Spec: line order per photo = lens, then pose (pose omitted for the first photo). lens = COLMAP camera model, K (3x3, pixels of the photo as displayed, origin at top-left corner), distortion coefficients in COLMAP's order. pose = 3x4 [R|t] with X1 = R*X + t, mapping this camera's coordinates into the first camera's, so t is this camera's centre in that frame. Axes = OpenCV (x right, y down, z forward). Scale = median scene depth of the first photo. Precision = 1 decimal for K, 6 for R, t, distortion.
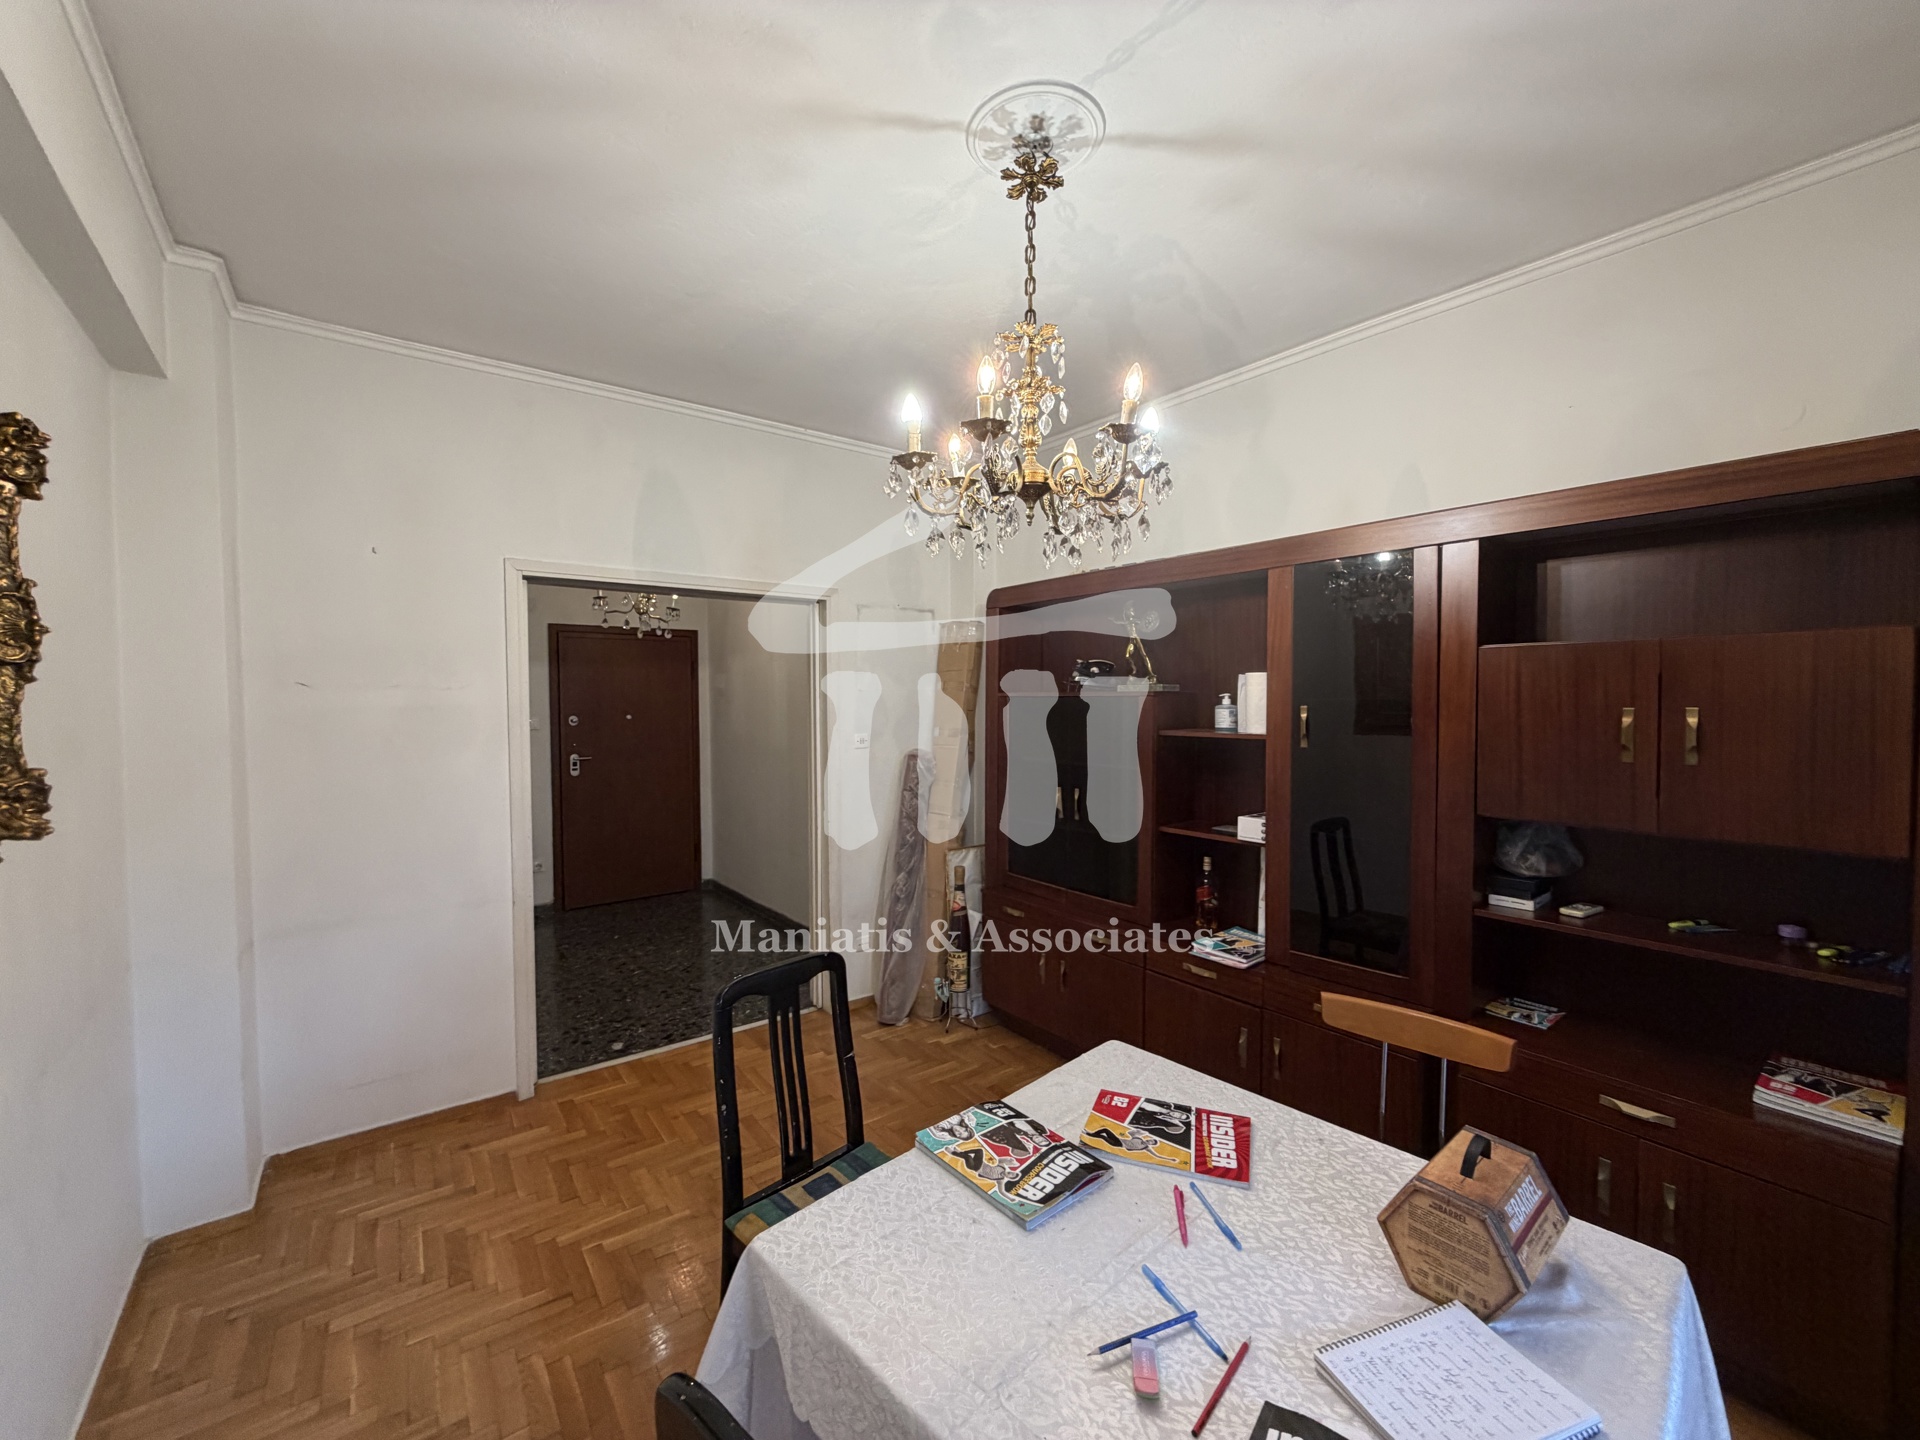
lens RADIAL K [[761.8, 0, 960.8], [0, 761.8, 719.3], [0, 0, 1]] dist [-0.001355, 0.000010]
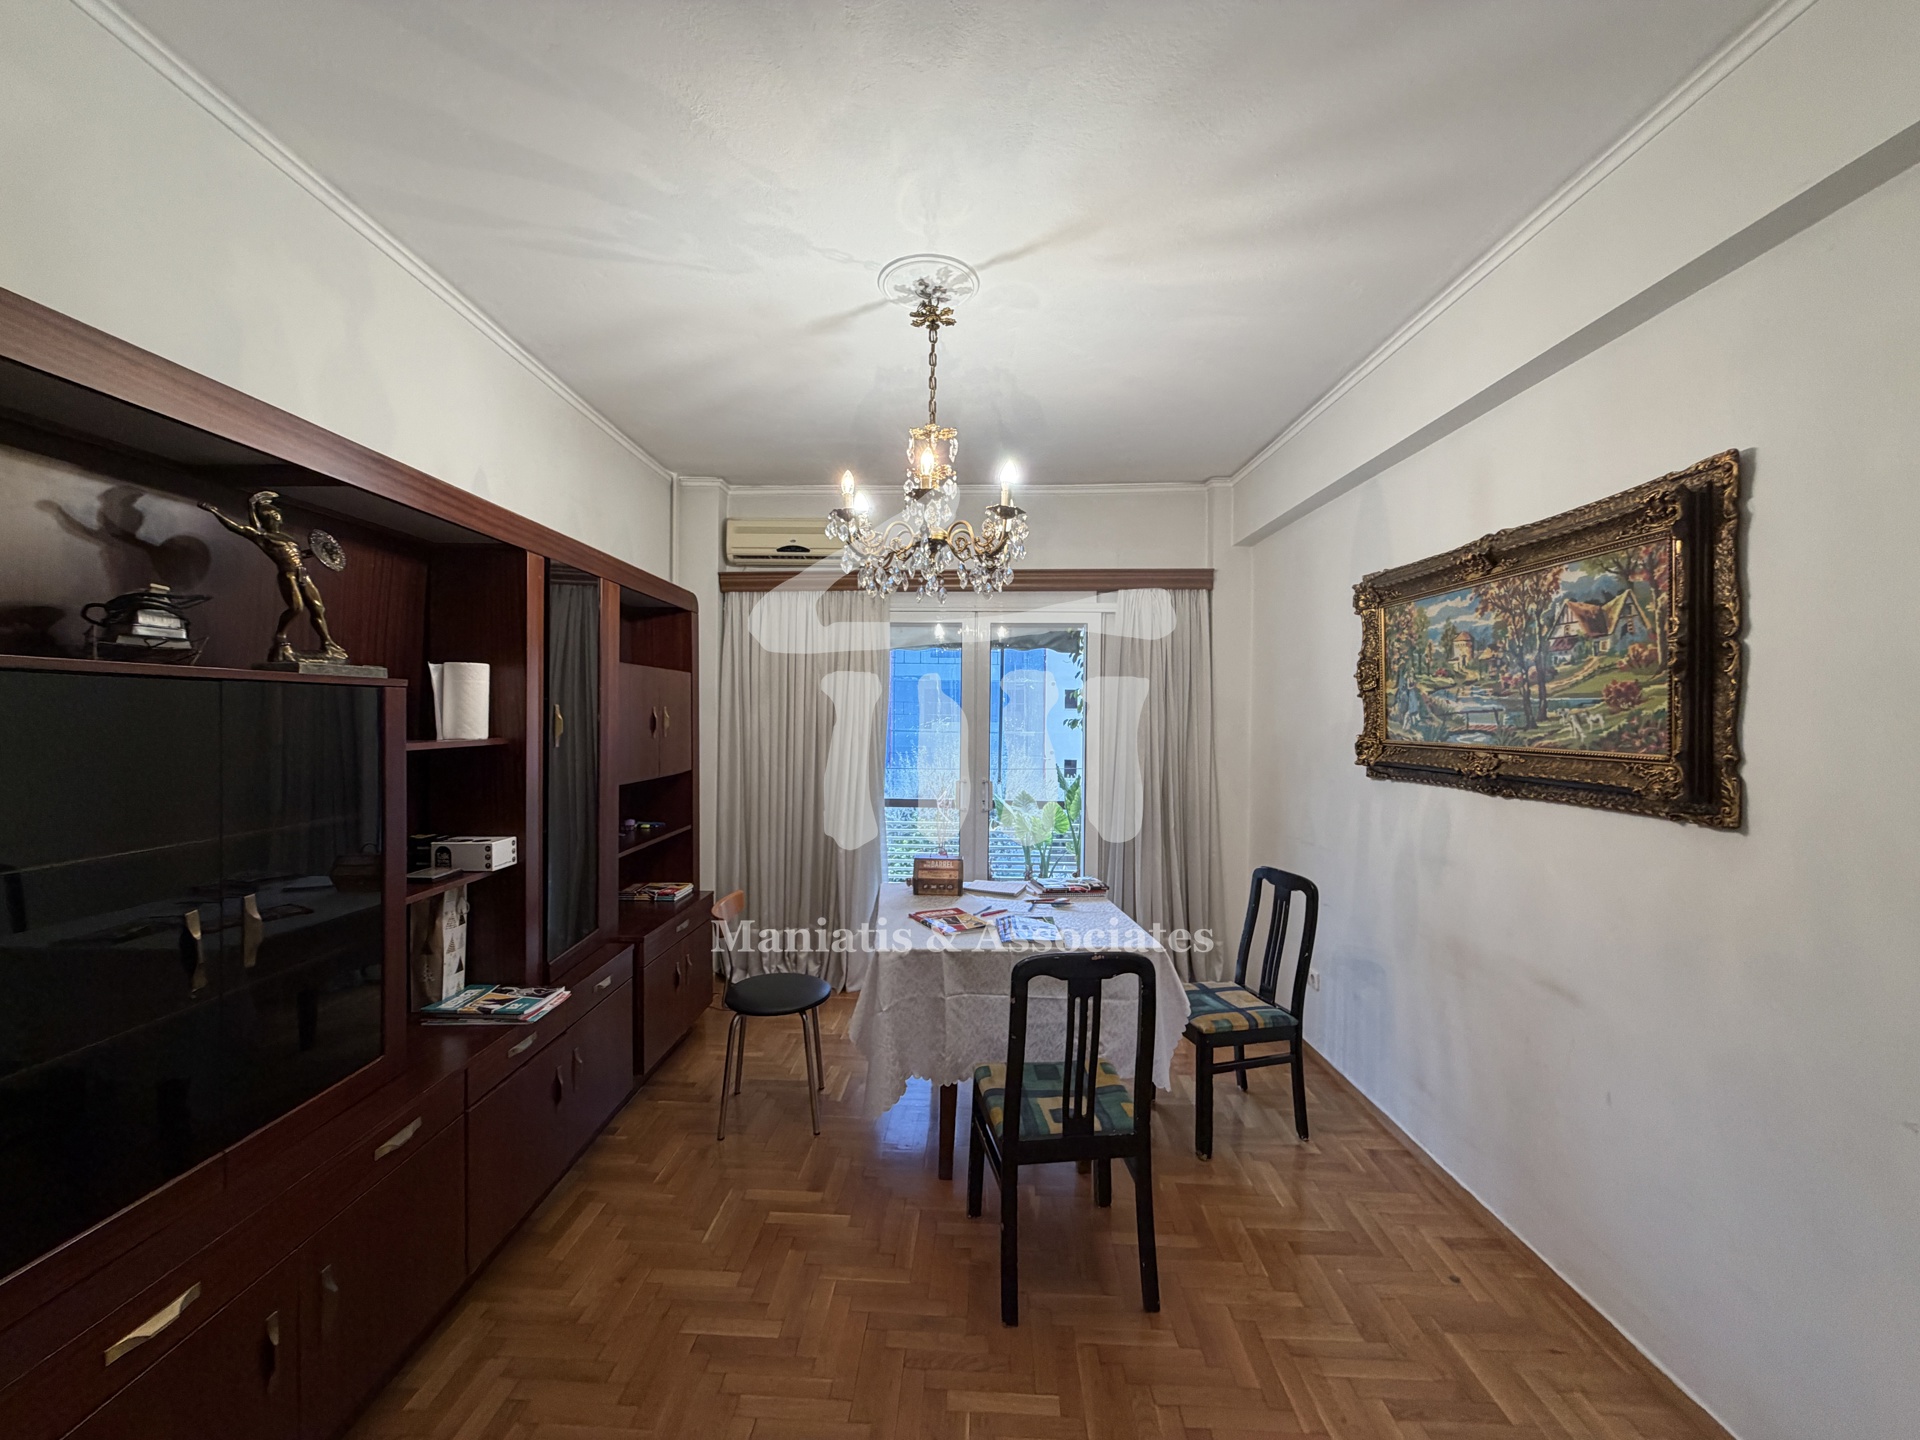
lens RADIAL K [[761.8, 0, 955.2], [0, 761.8, 724.8], [0, 0, 1]] dist [-0.001355, 0.000010]
pose [[-0.773970, -0.011551, 0.633116, -0.536598], [0.011081, 0.999433, 0.031781, -0.016648], [-0.633125, 0.031613, -0.773404, 1.359446]]
